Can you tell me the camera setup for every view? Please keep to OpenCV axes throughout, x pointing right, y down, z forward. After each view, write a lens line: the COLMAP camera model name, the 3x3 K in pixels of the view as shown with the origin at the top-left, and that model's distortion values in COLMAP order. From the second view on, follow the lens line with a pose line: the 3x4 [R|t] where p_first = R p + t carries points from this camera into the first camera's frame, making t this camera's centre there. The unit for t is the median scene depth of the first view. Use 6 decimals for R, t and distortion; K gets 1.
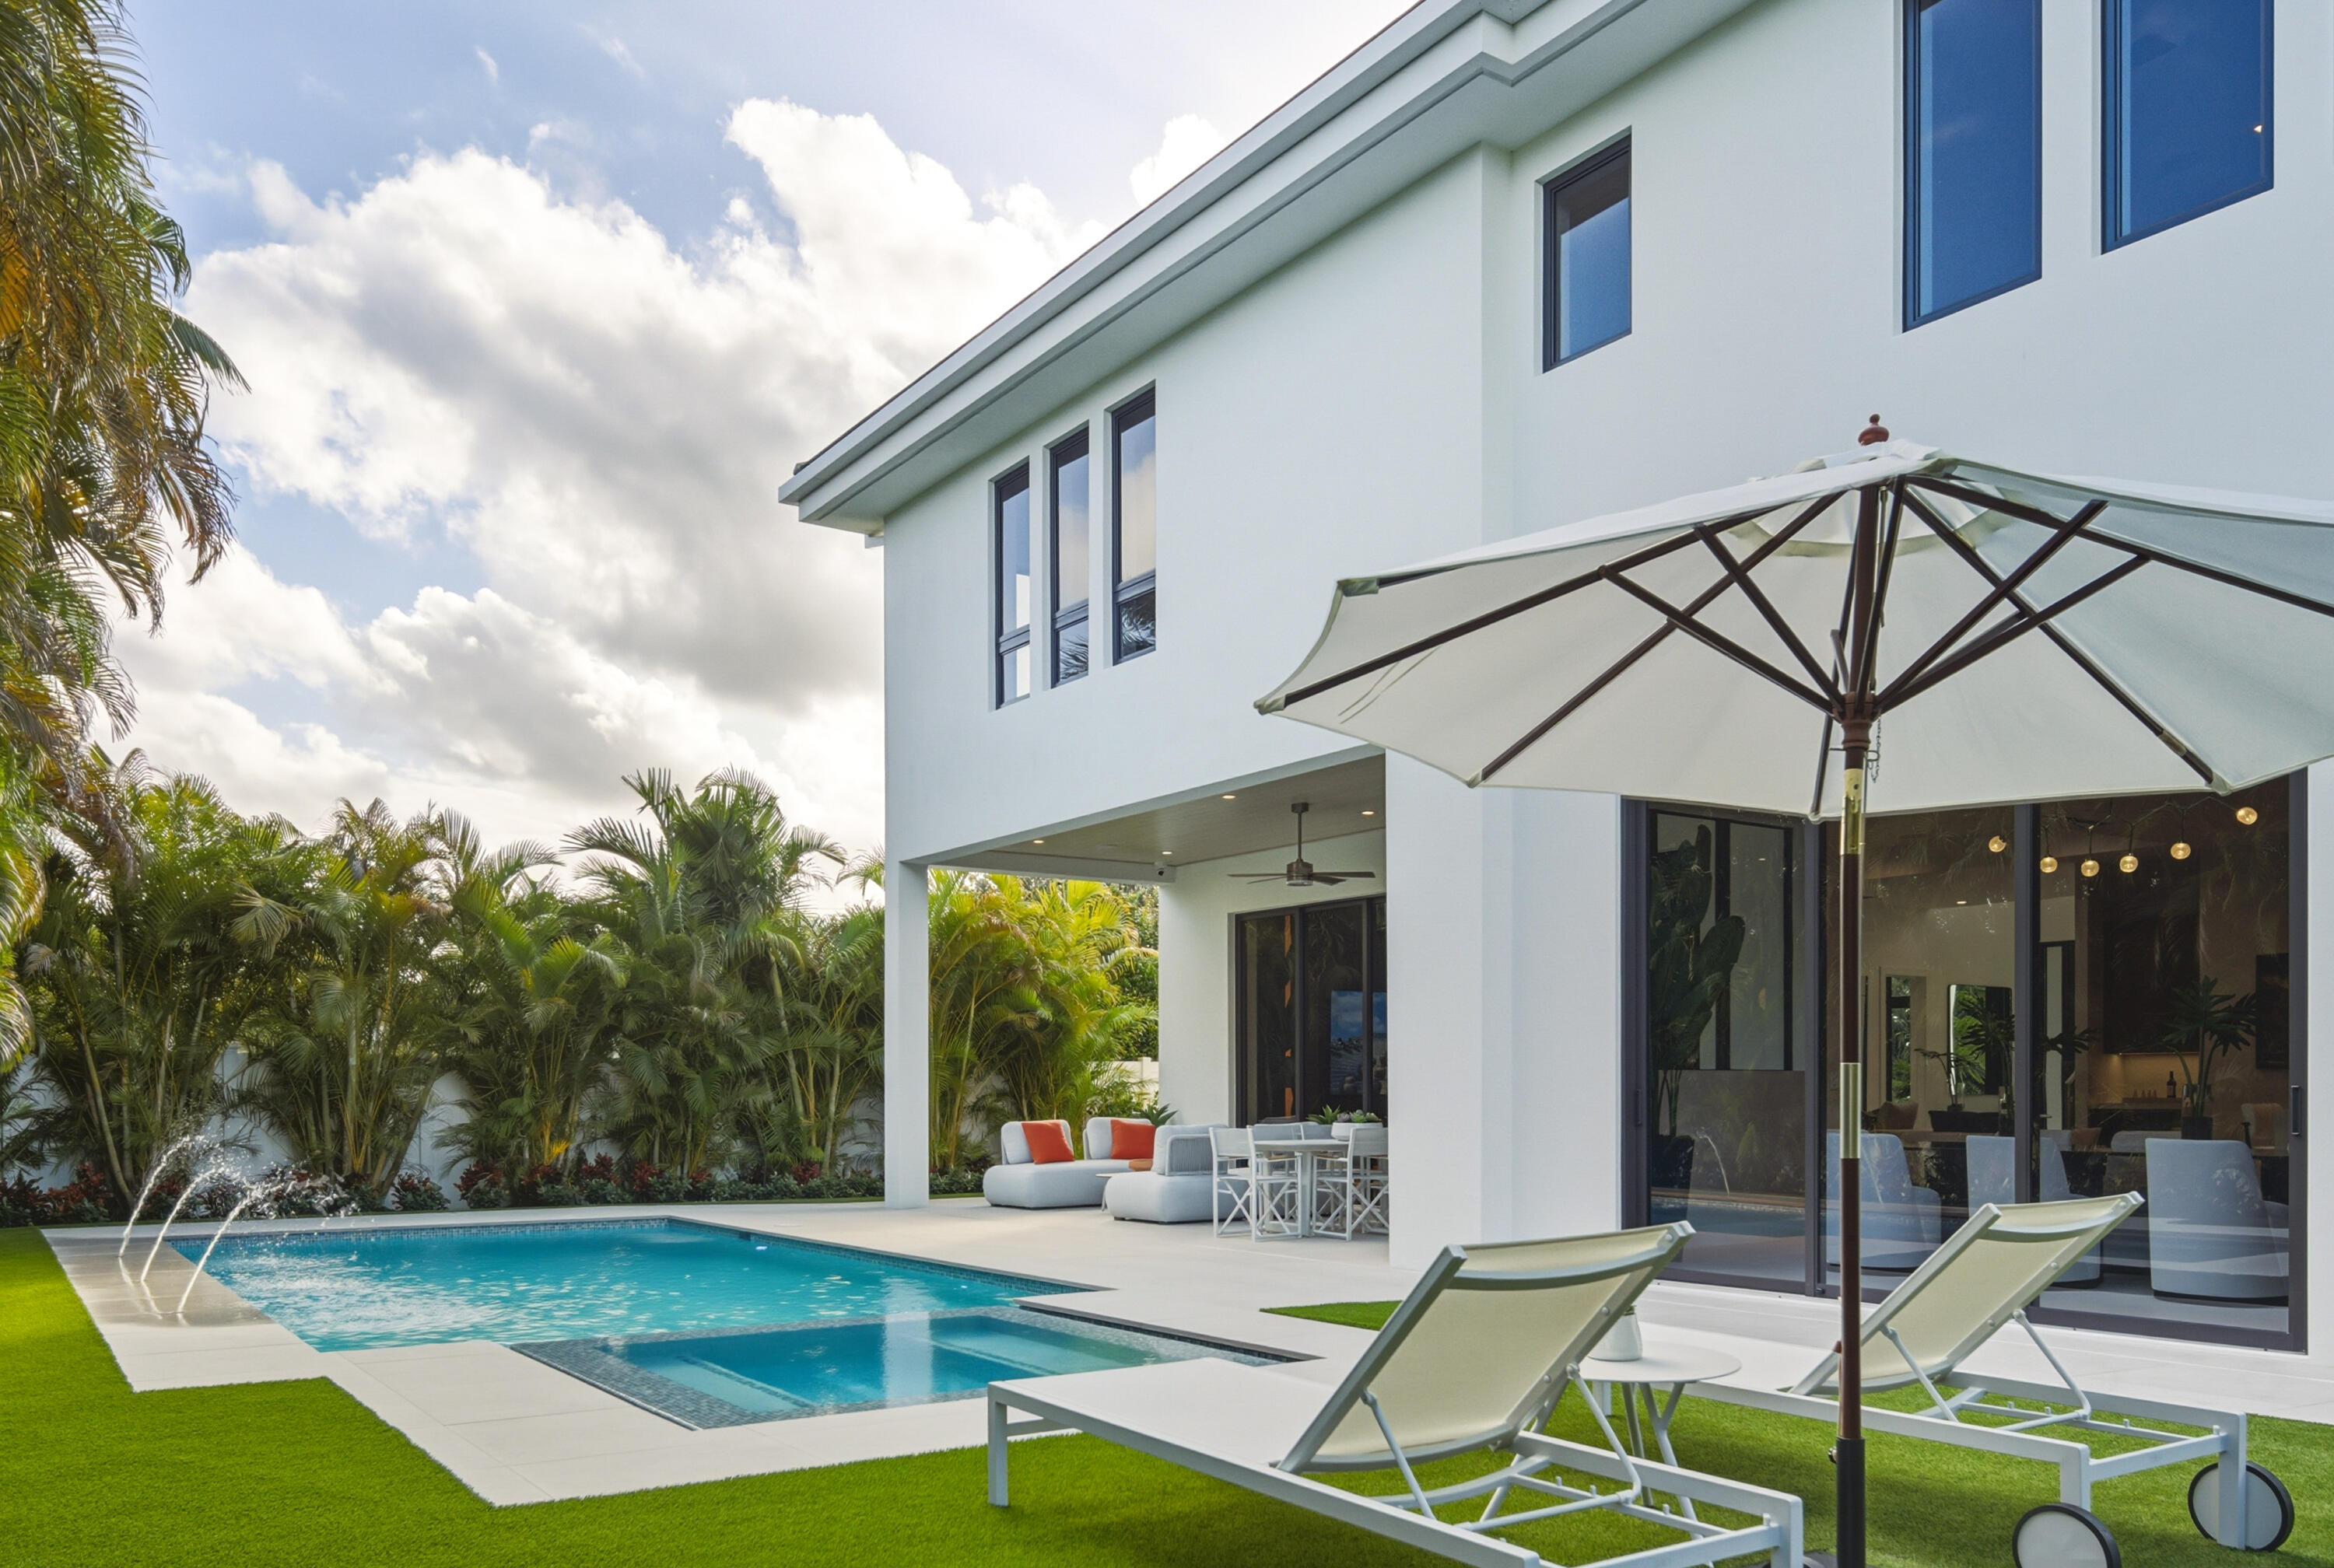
lens RADIAL K [[1754.5, 0, 1167.0], [0, 1754.5, 784.0], [0, 0, 1]] dist [-0.004926, 0.006665]
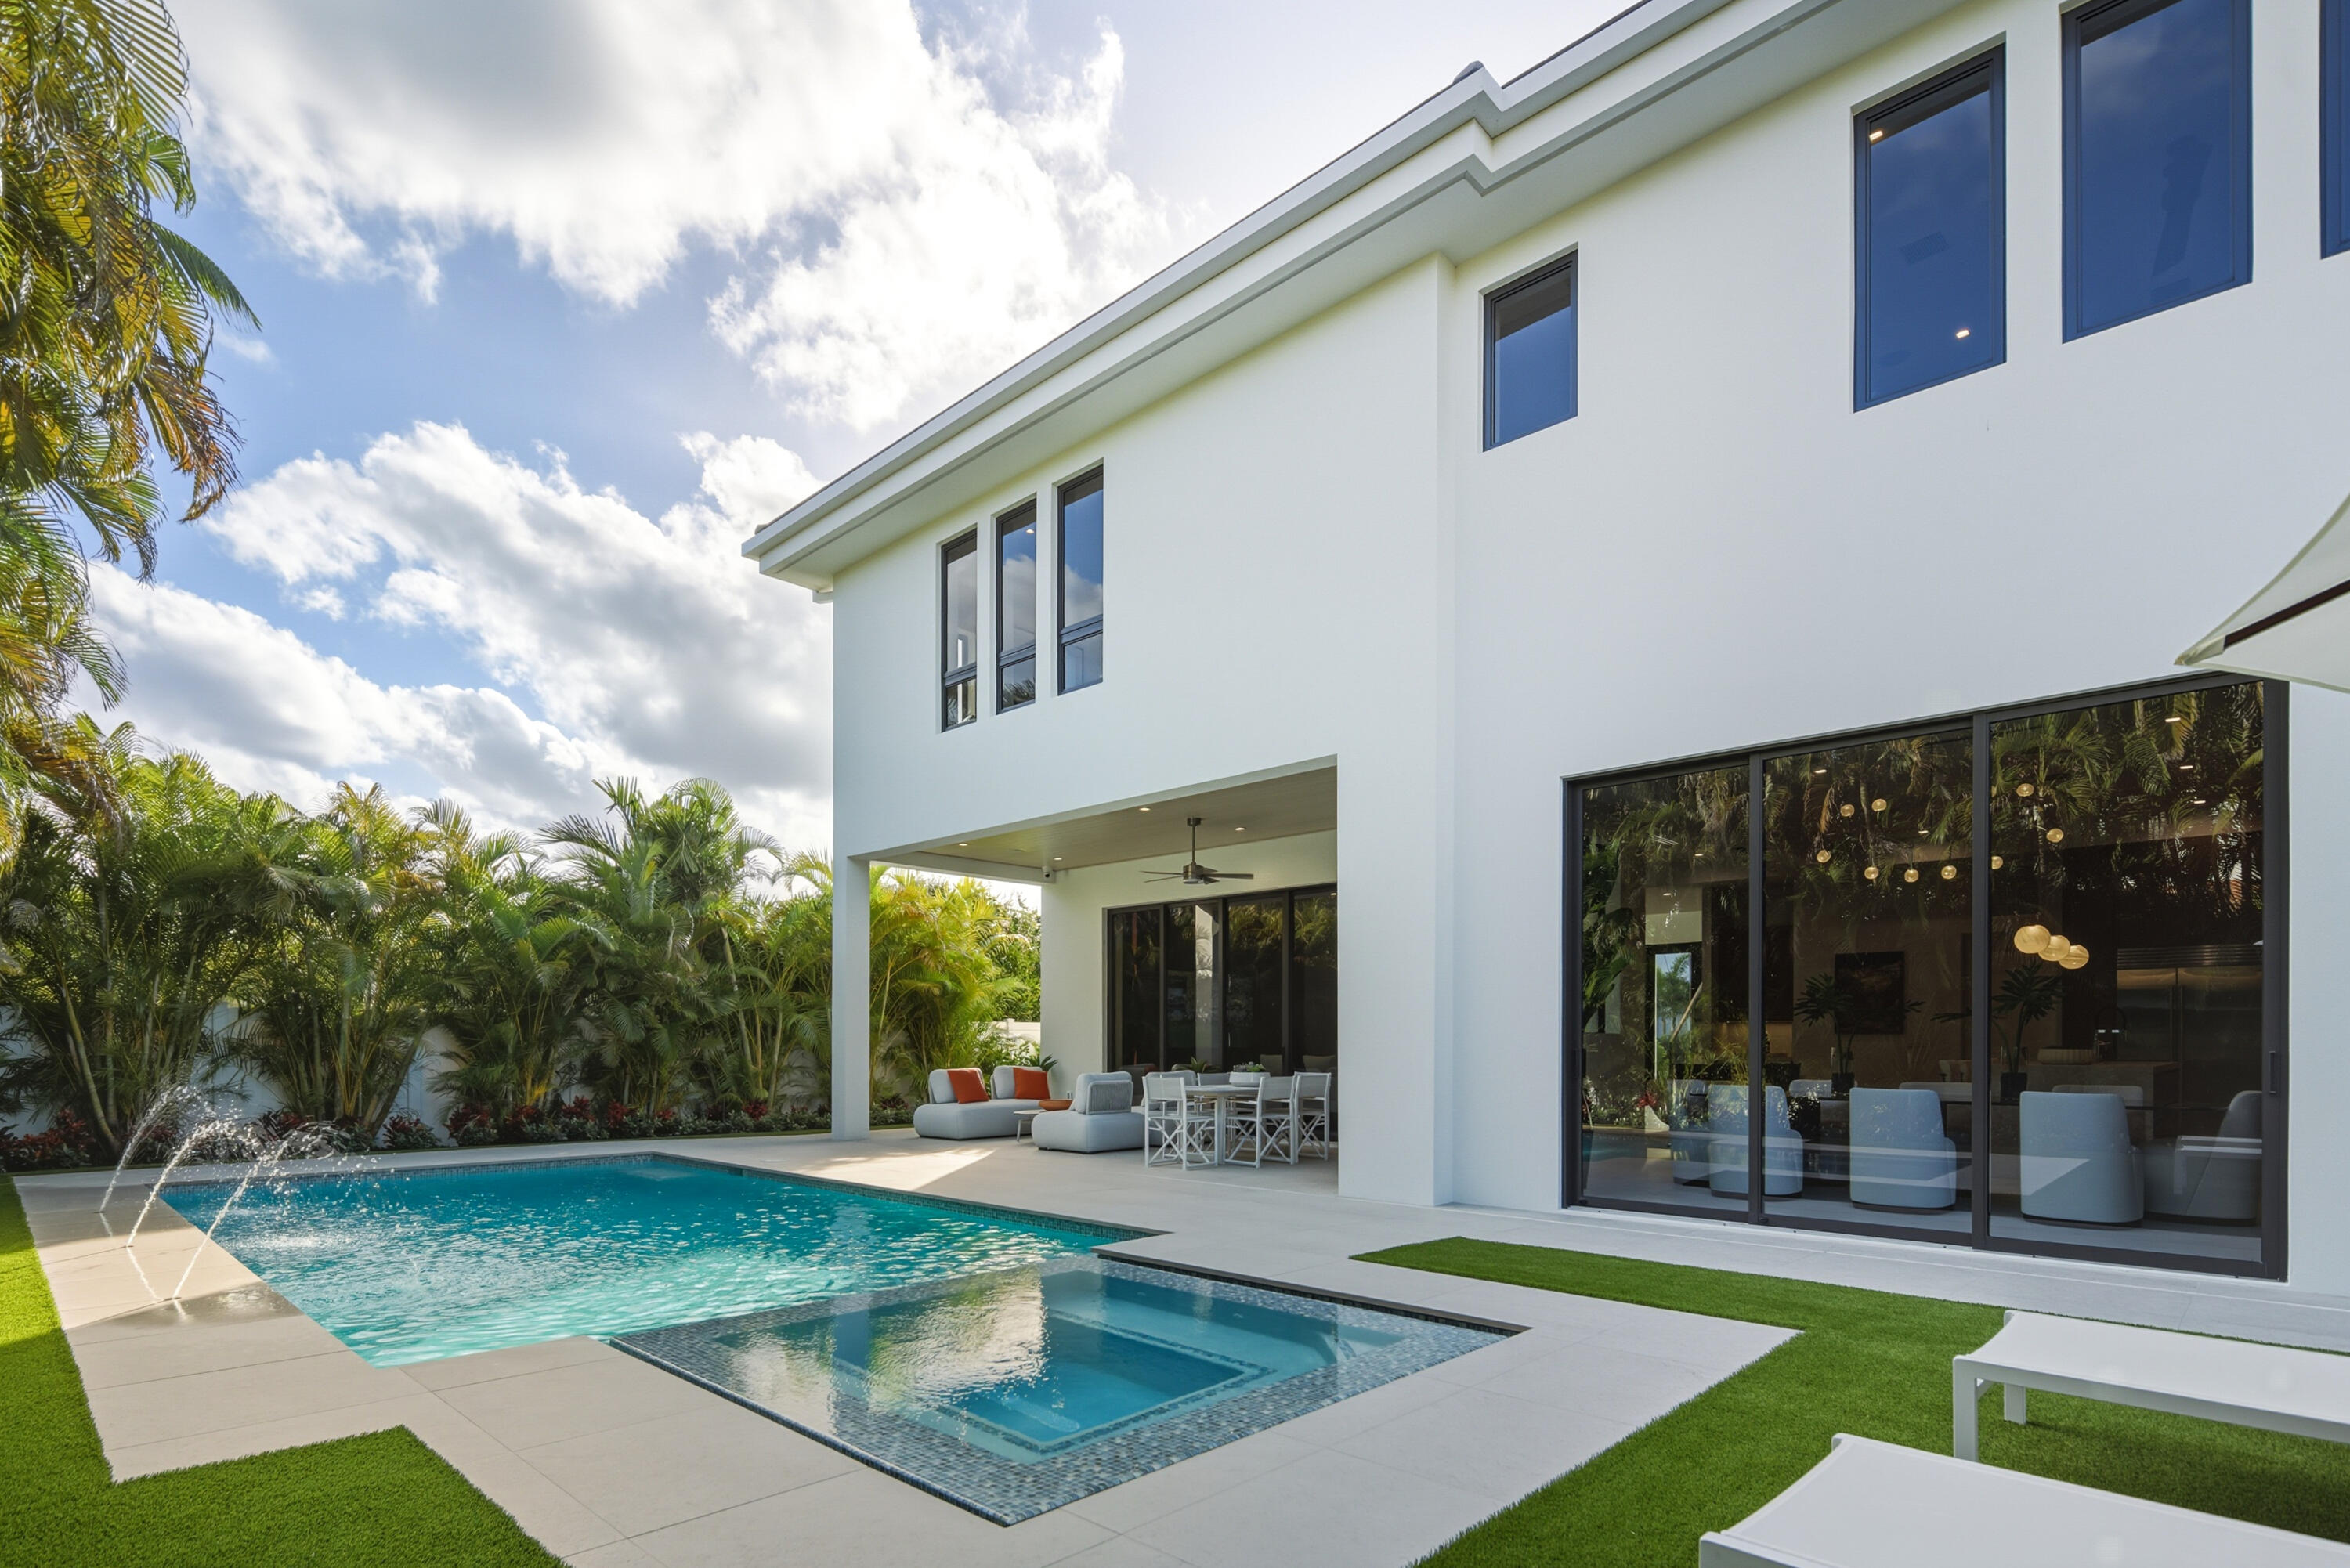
lens RADIAL K [[1169.6, 0, 1163.6], [0, 1169.6, 882.5], [0, 0, 1]] dist [-0.000279, -0.000858]
pose [[0.980374, 0.031061, 0.194686, -0.102501], [-0.038371, 0.998689, 0.033889, 0.028278], [-0.193378, -0.040694, 0.980280, 0.174941]]
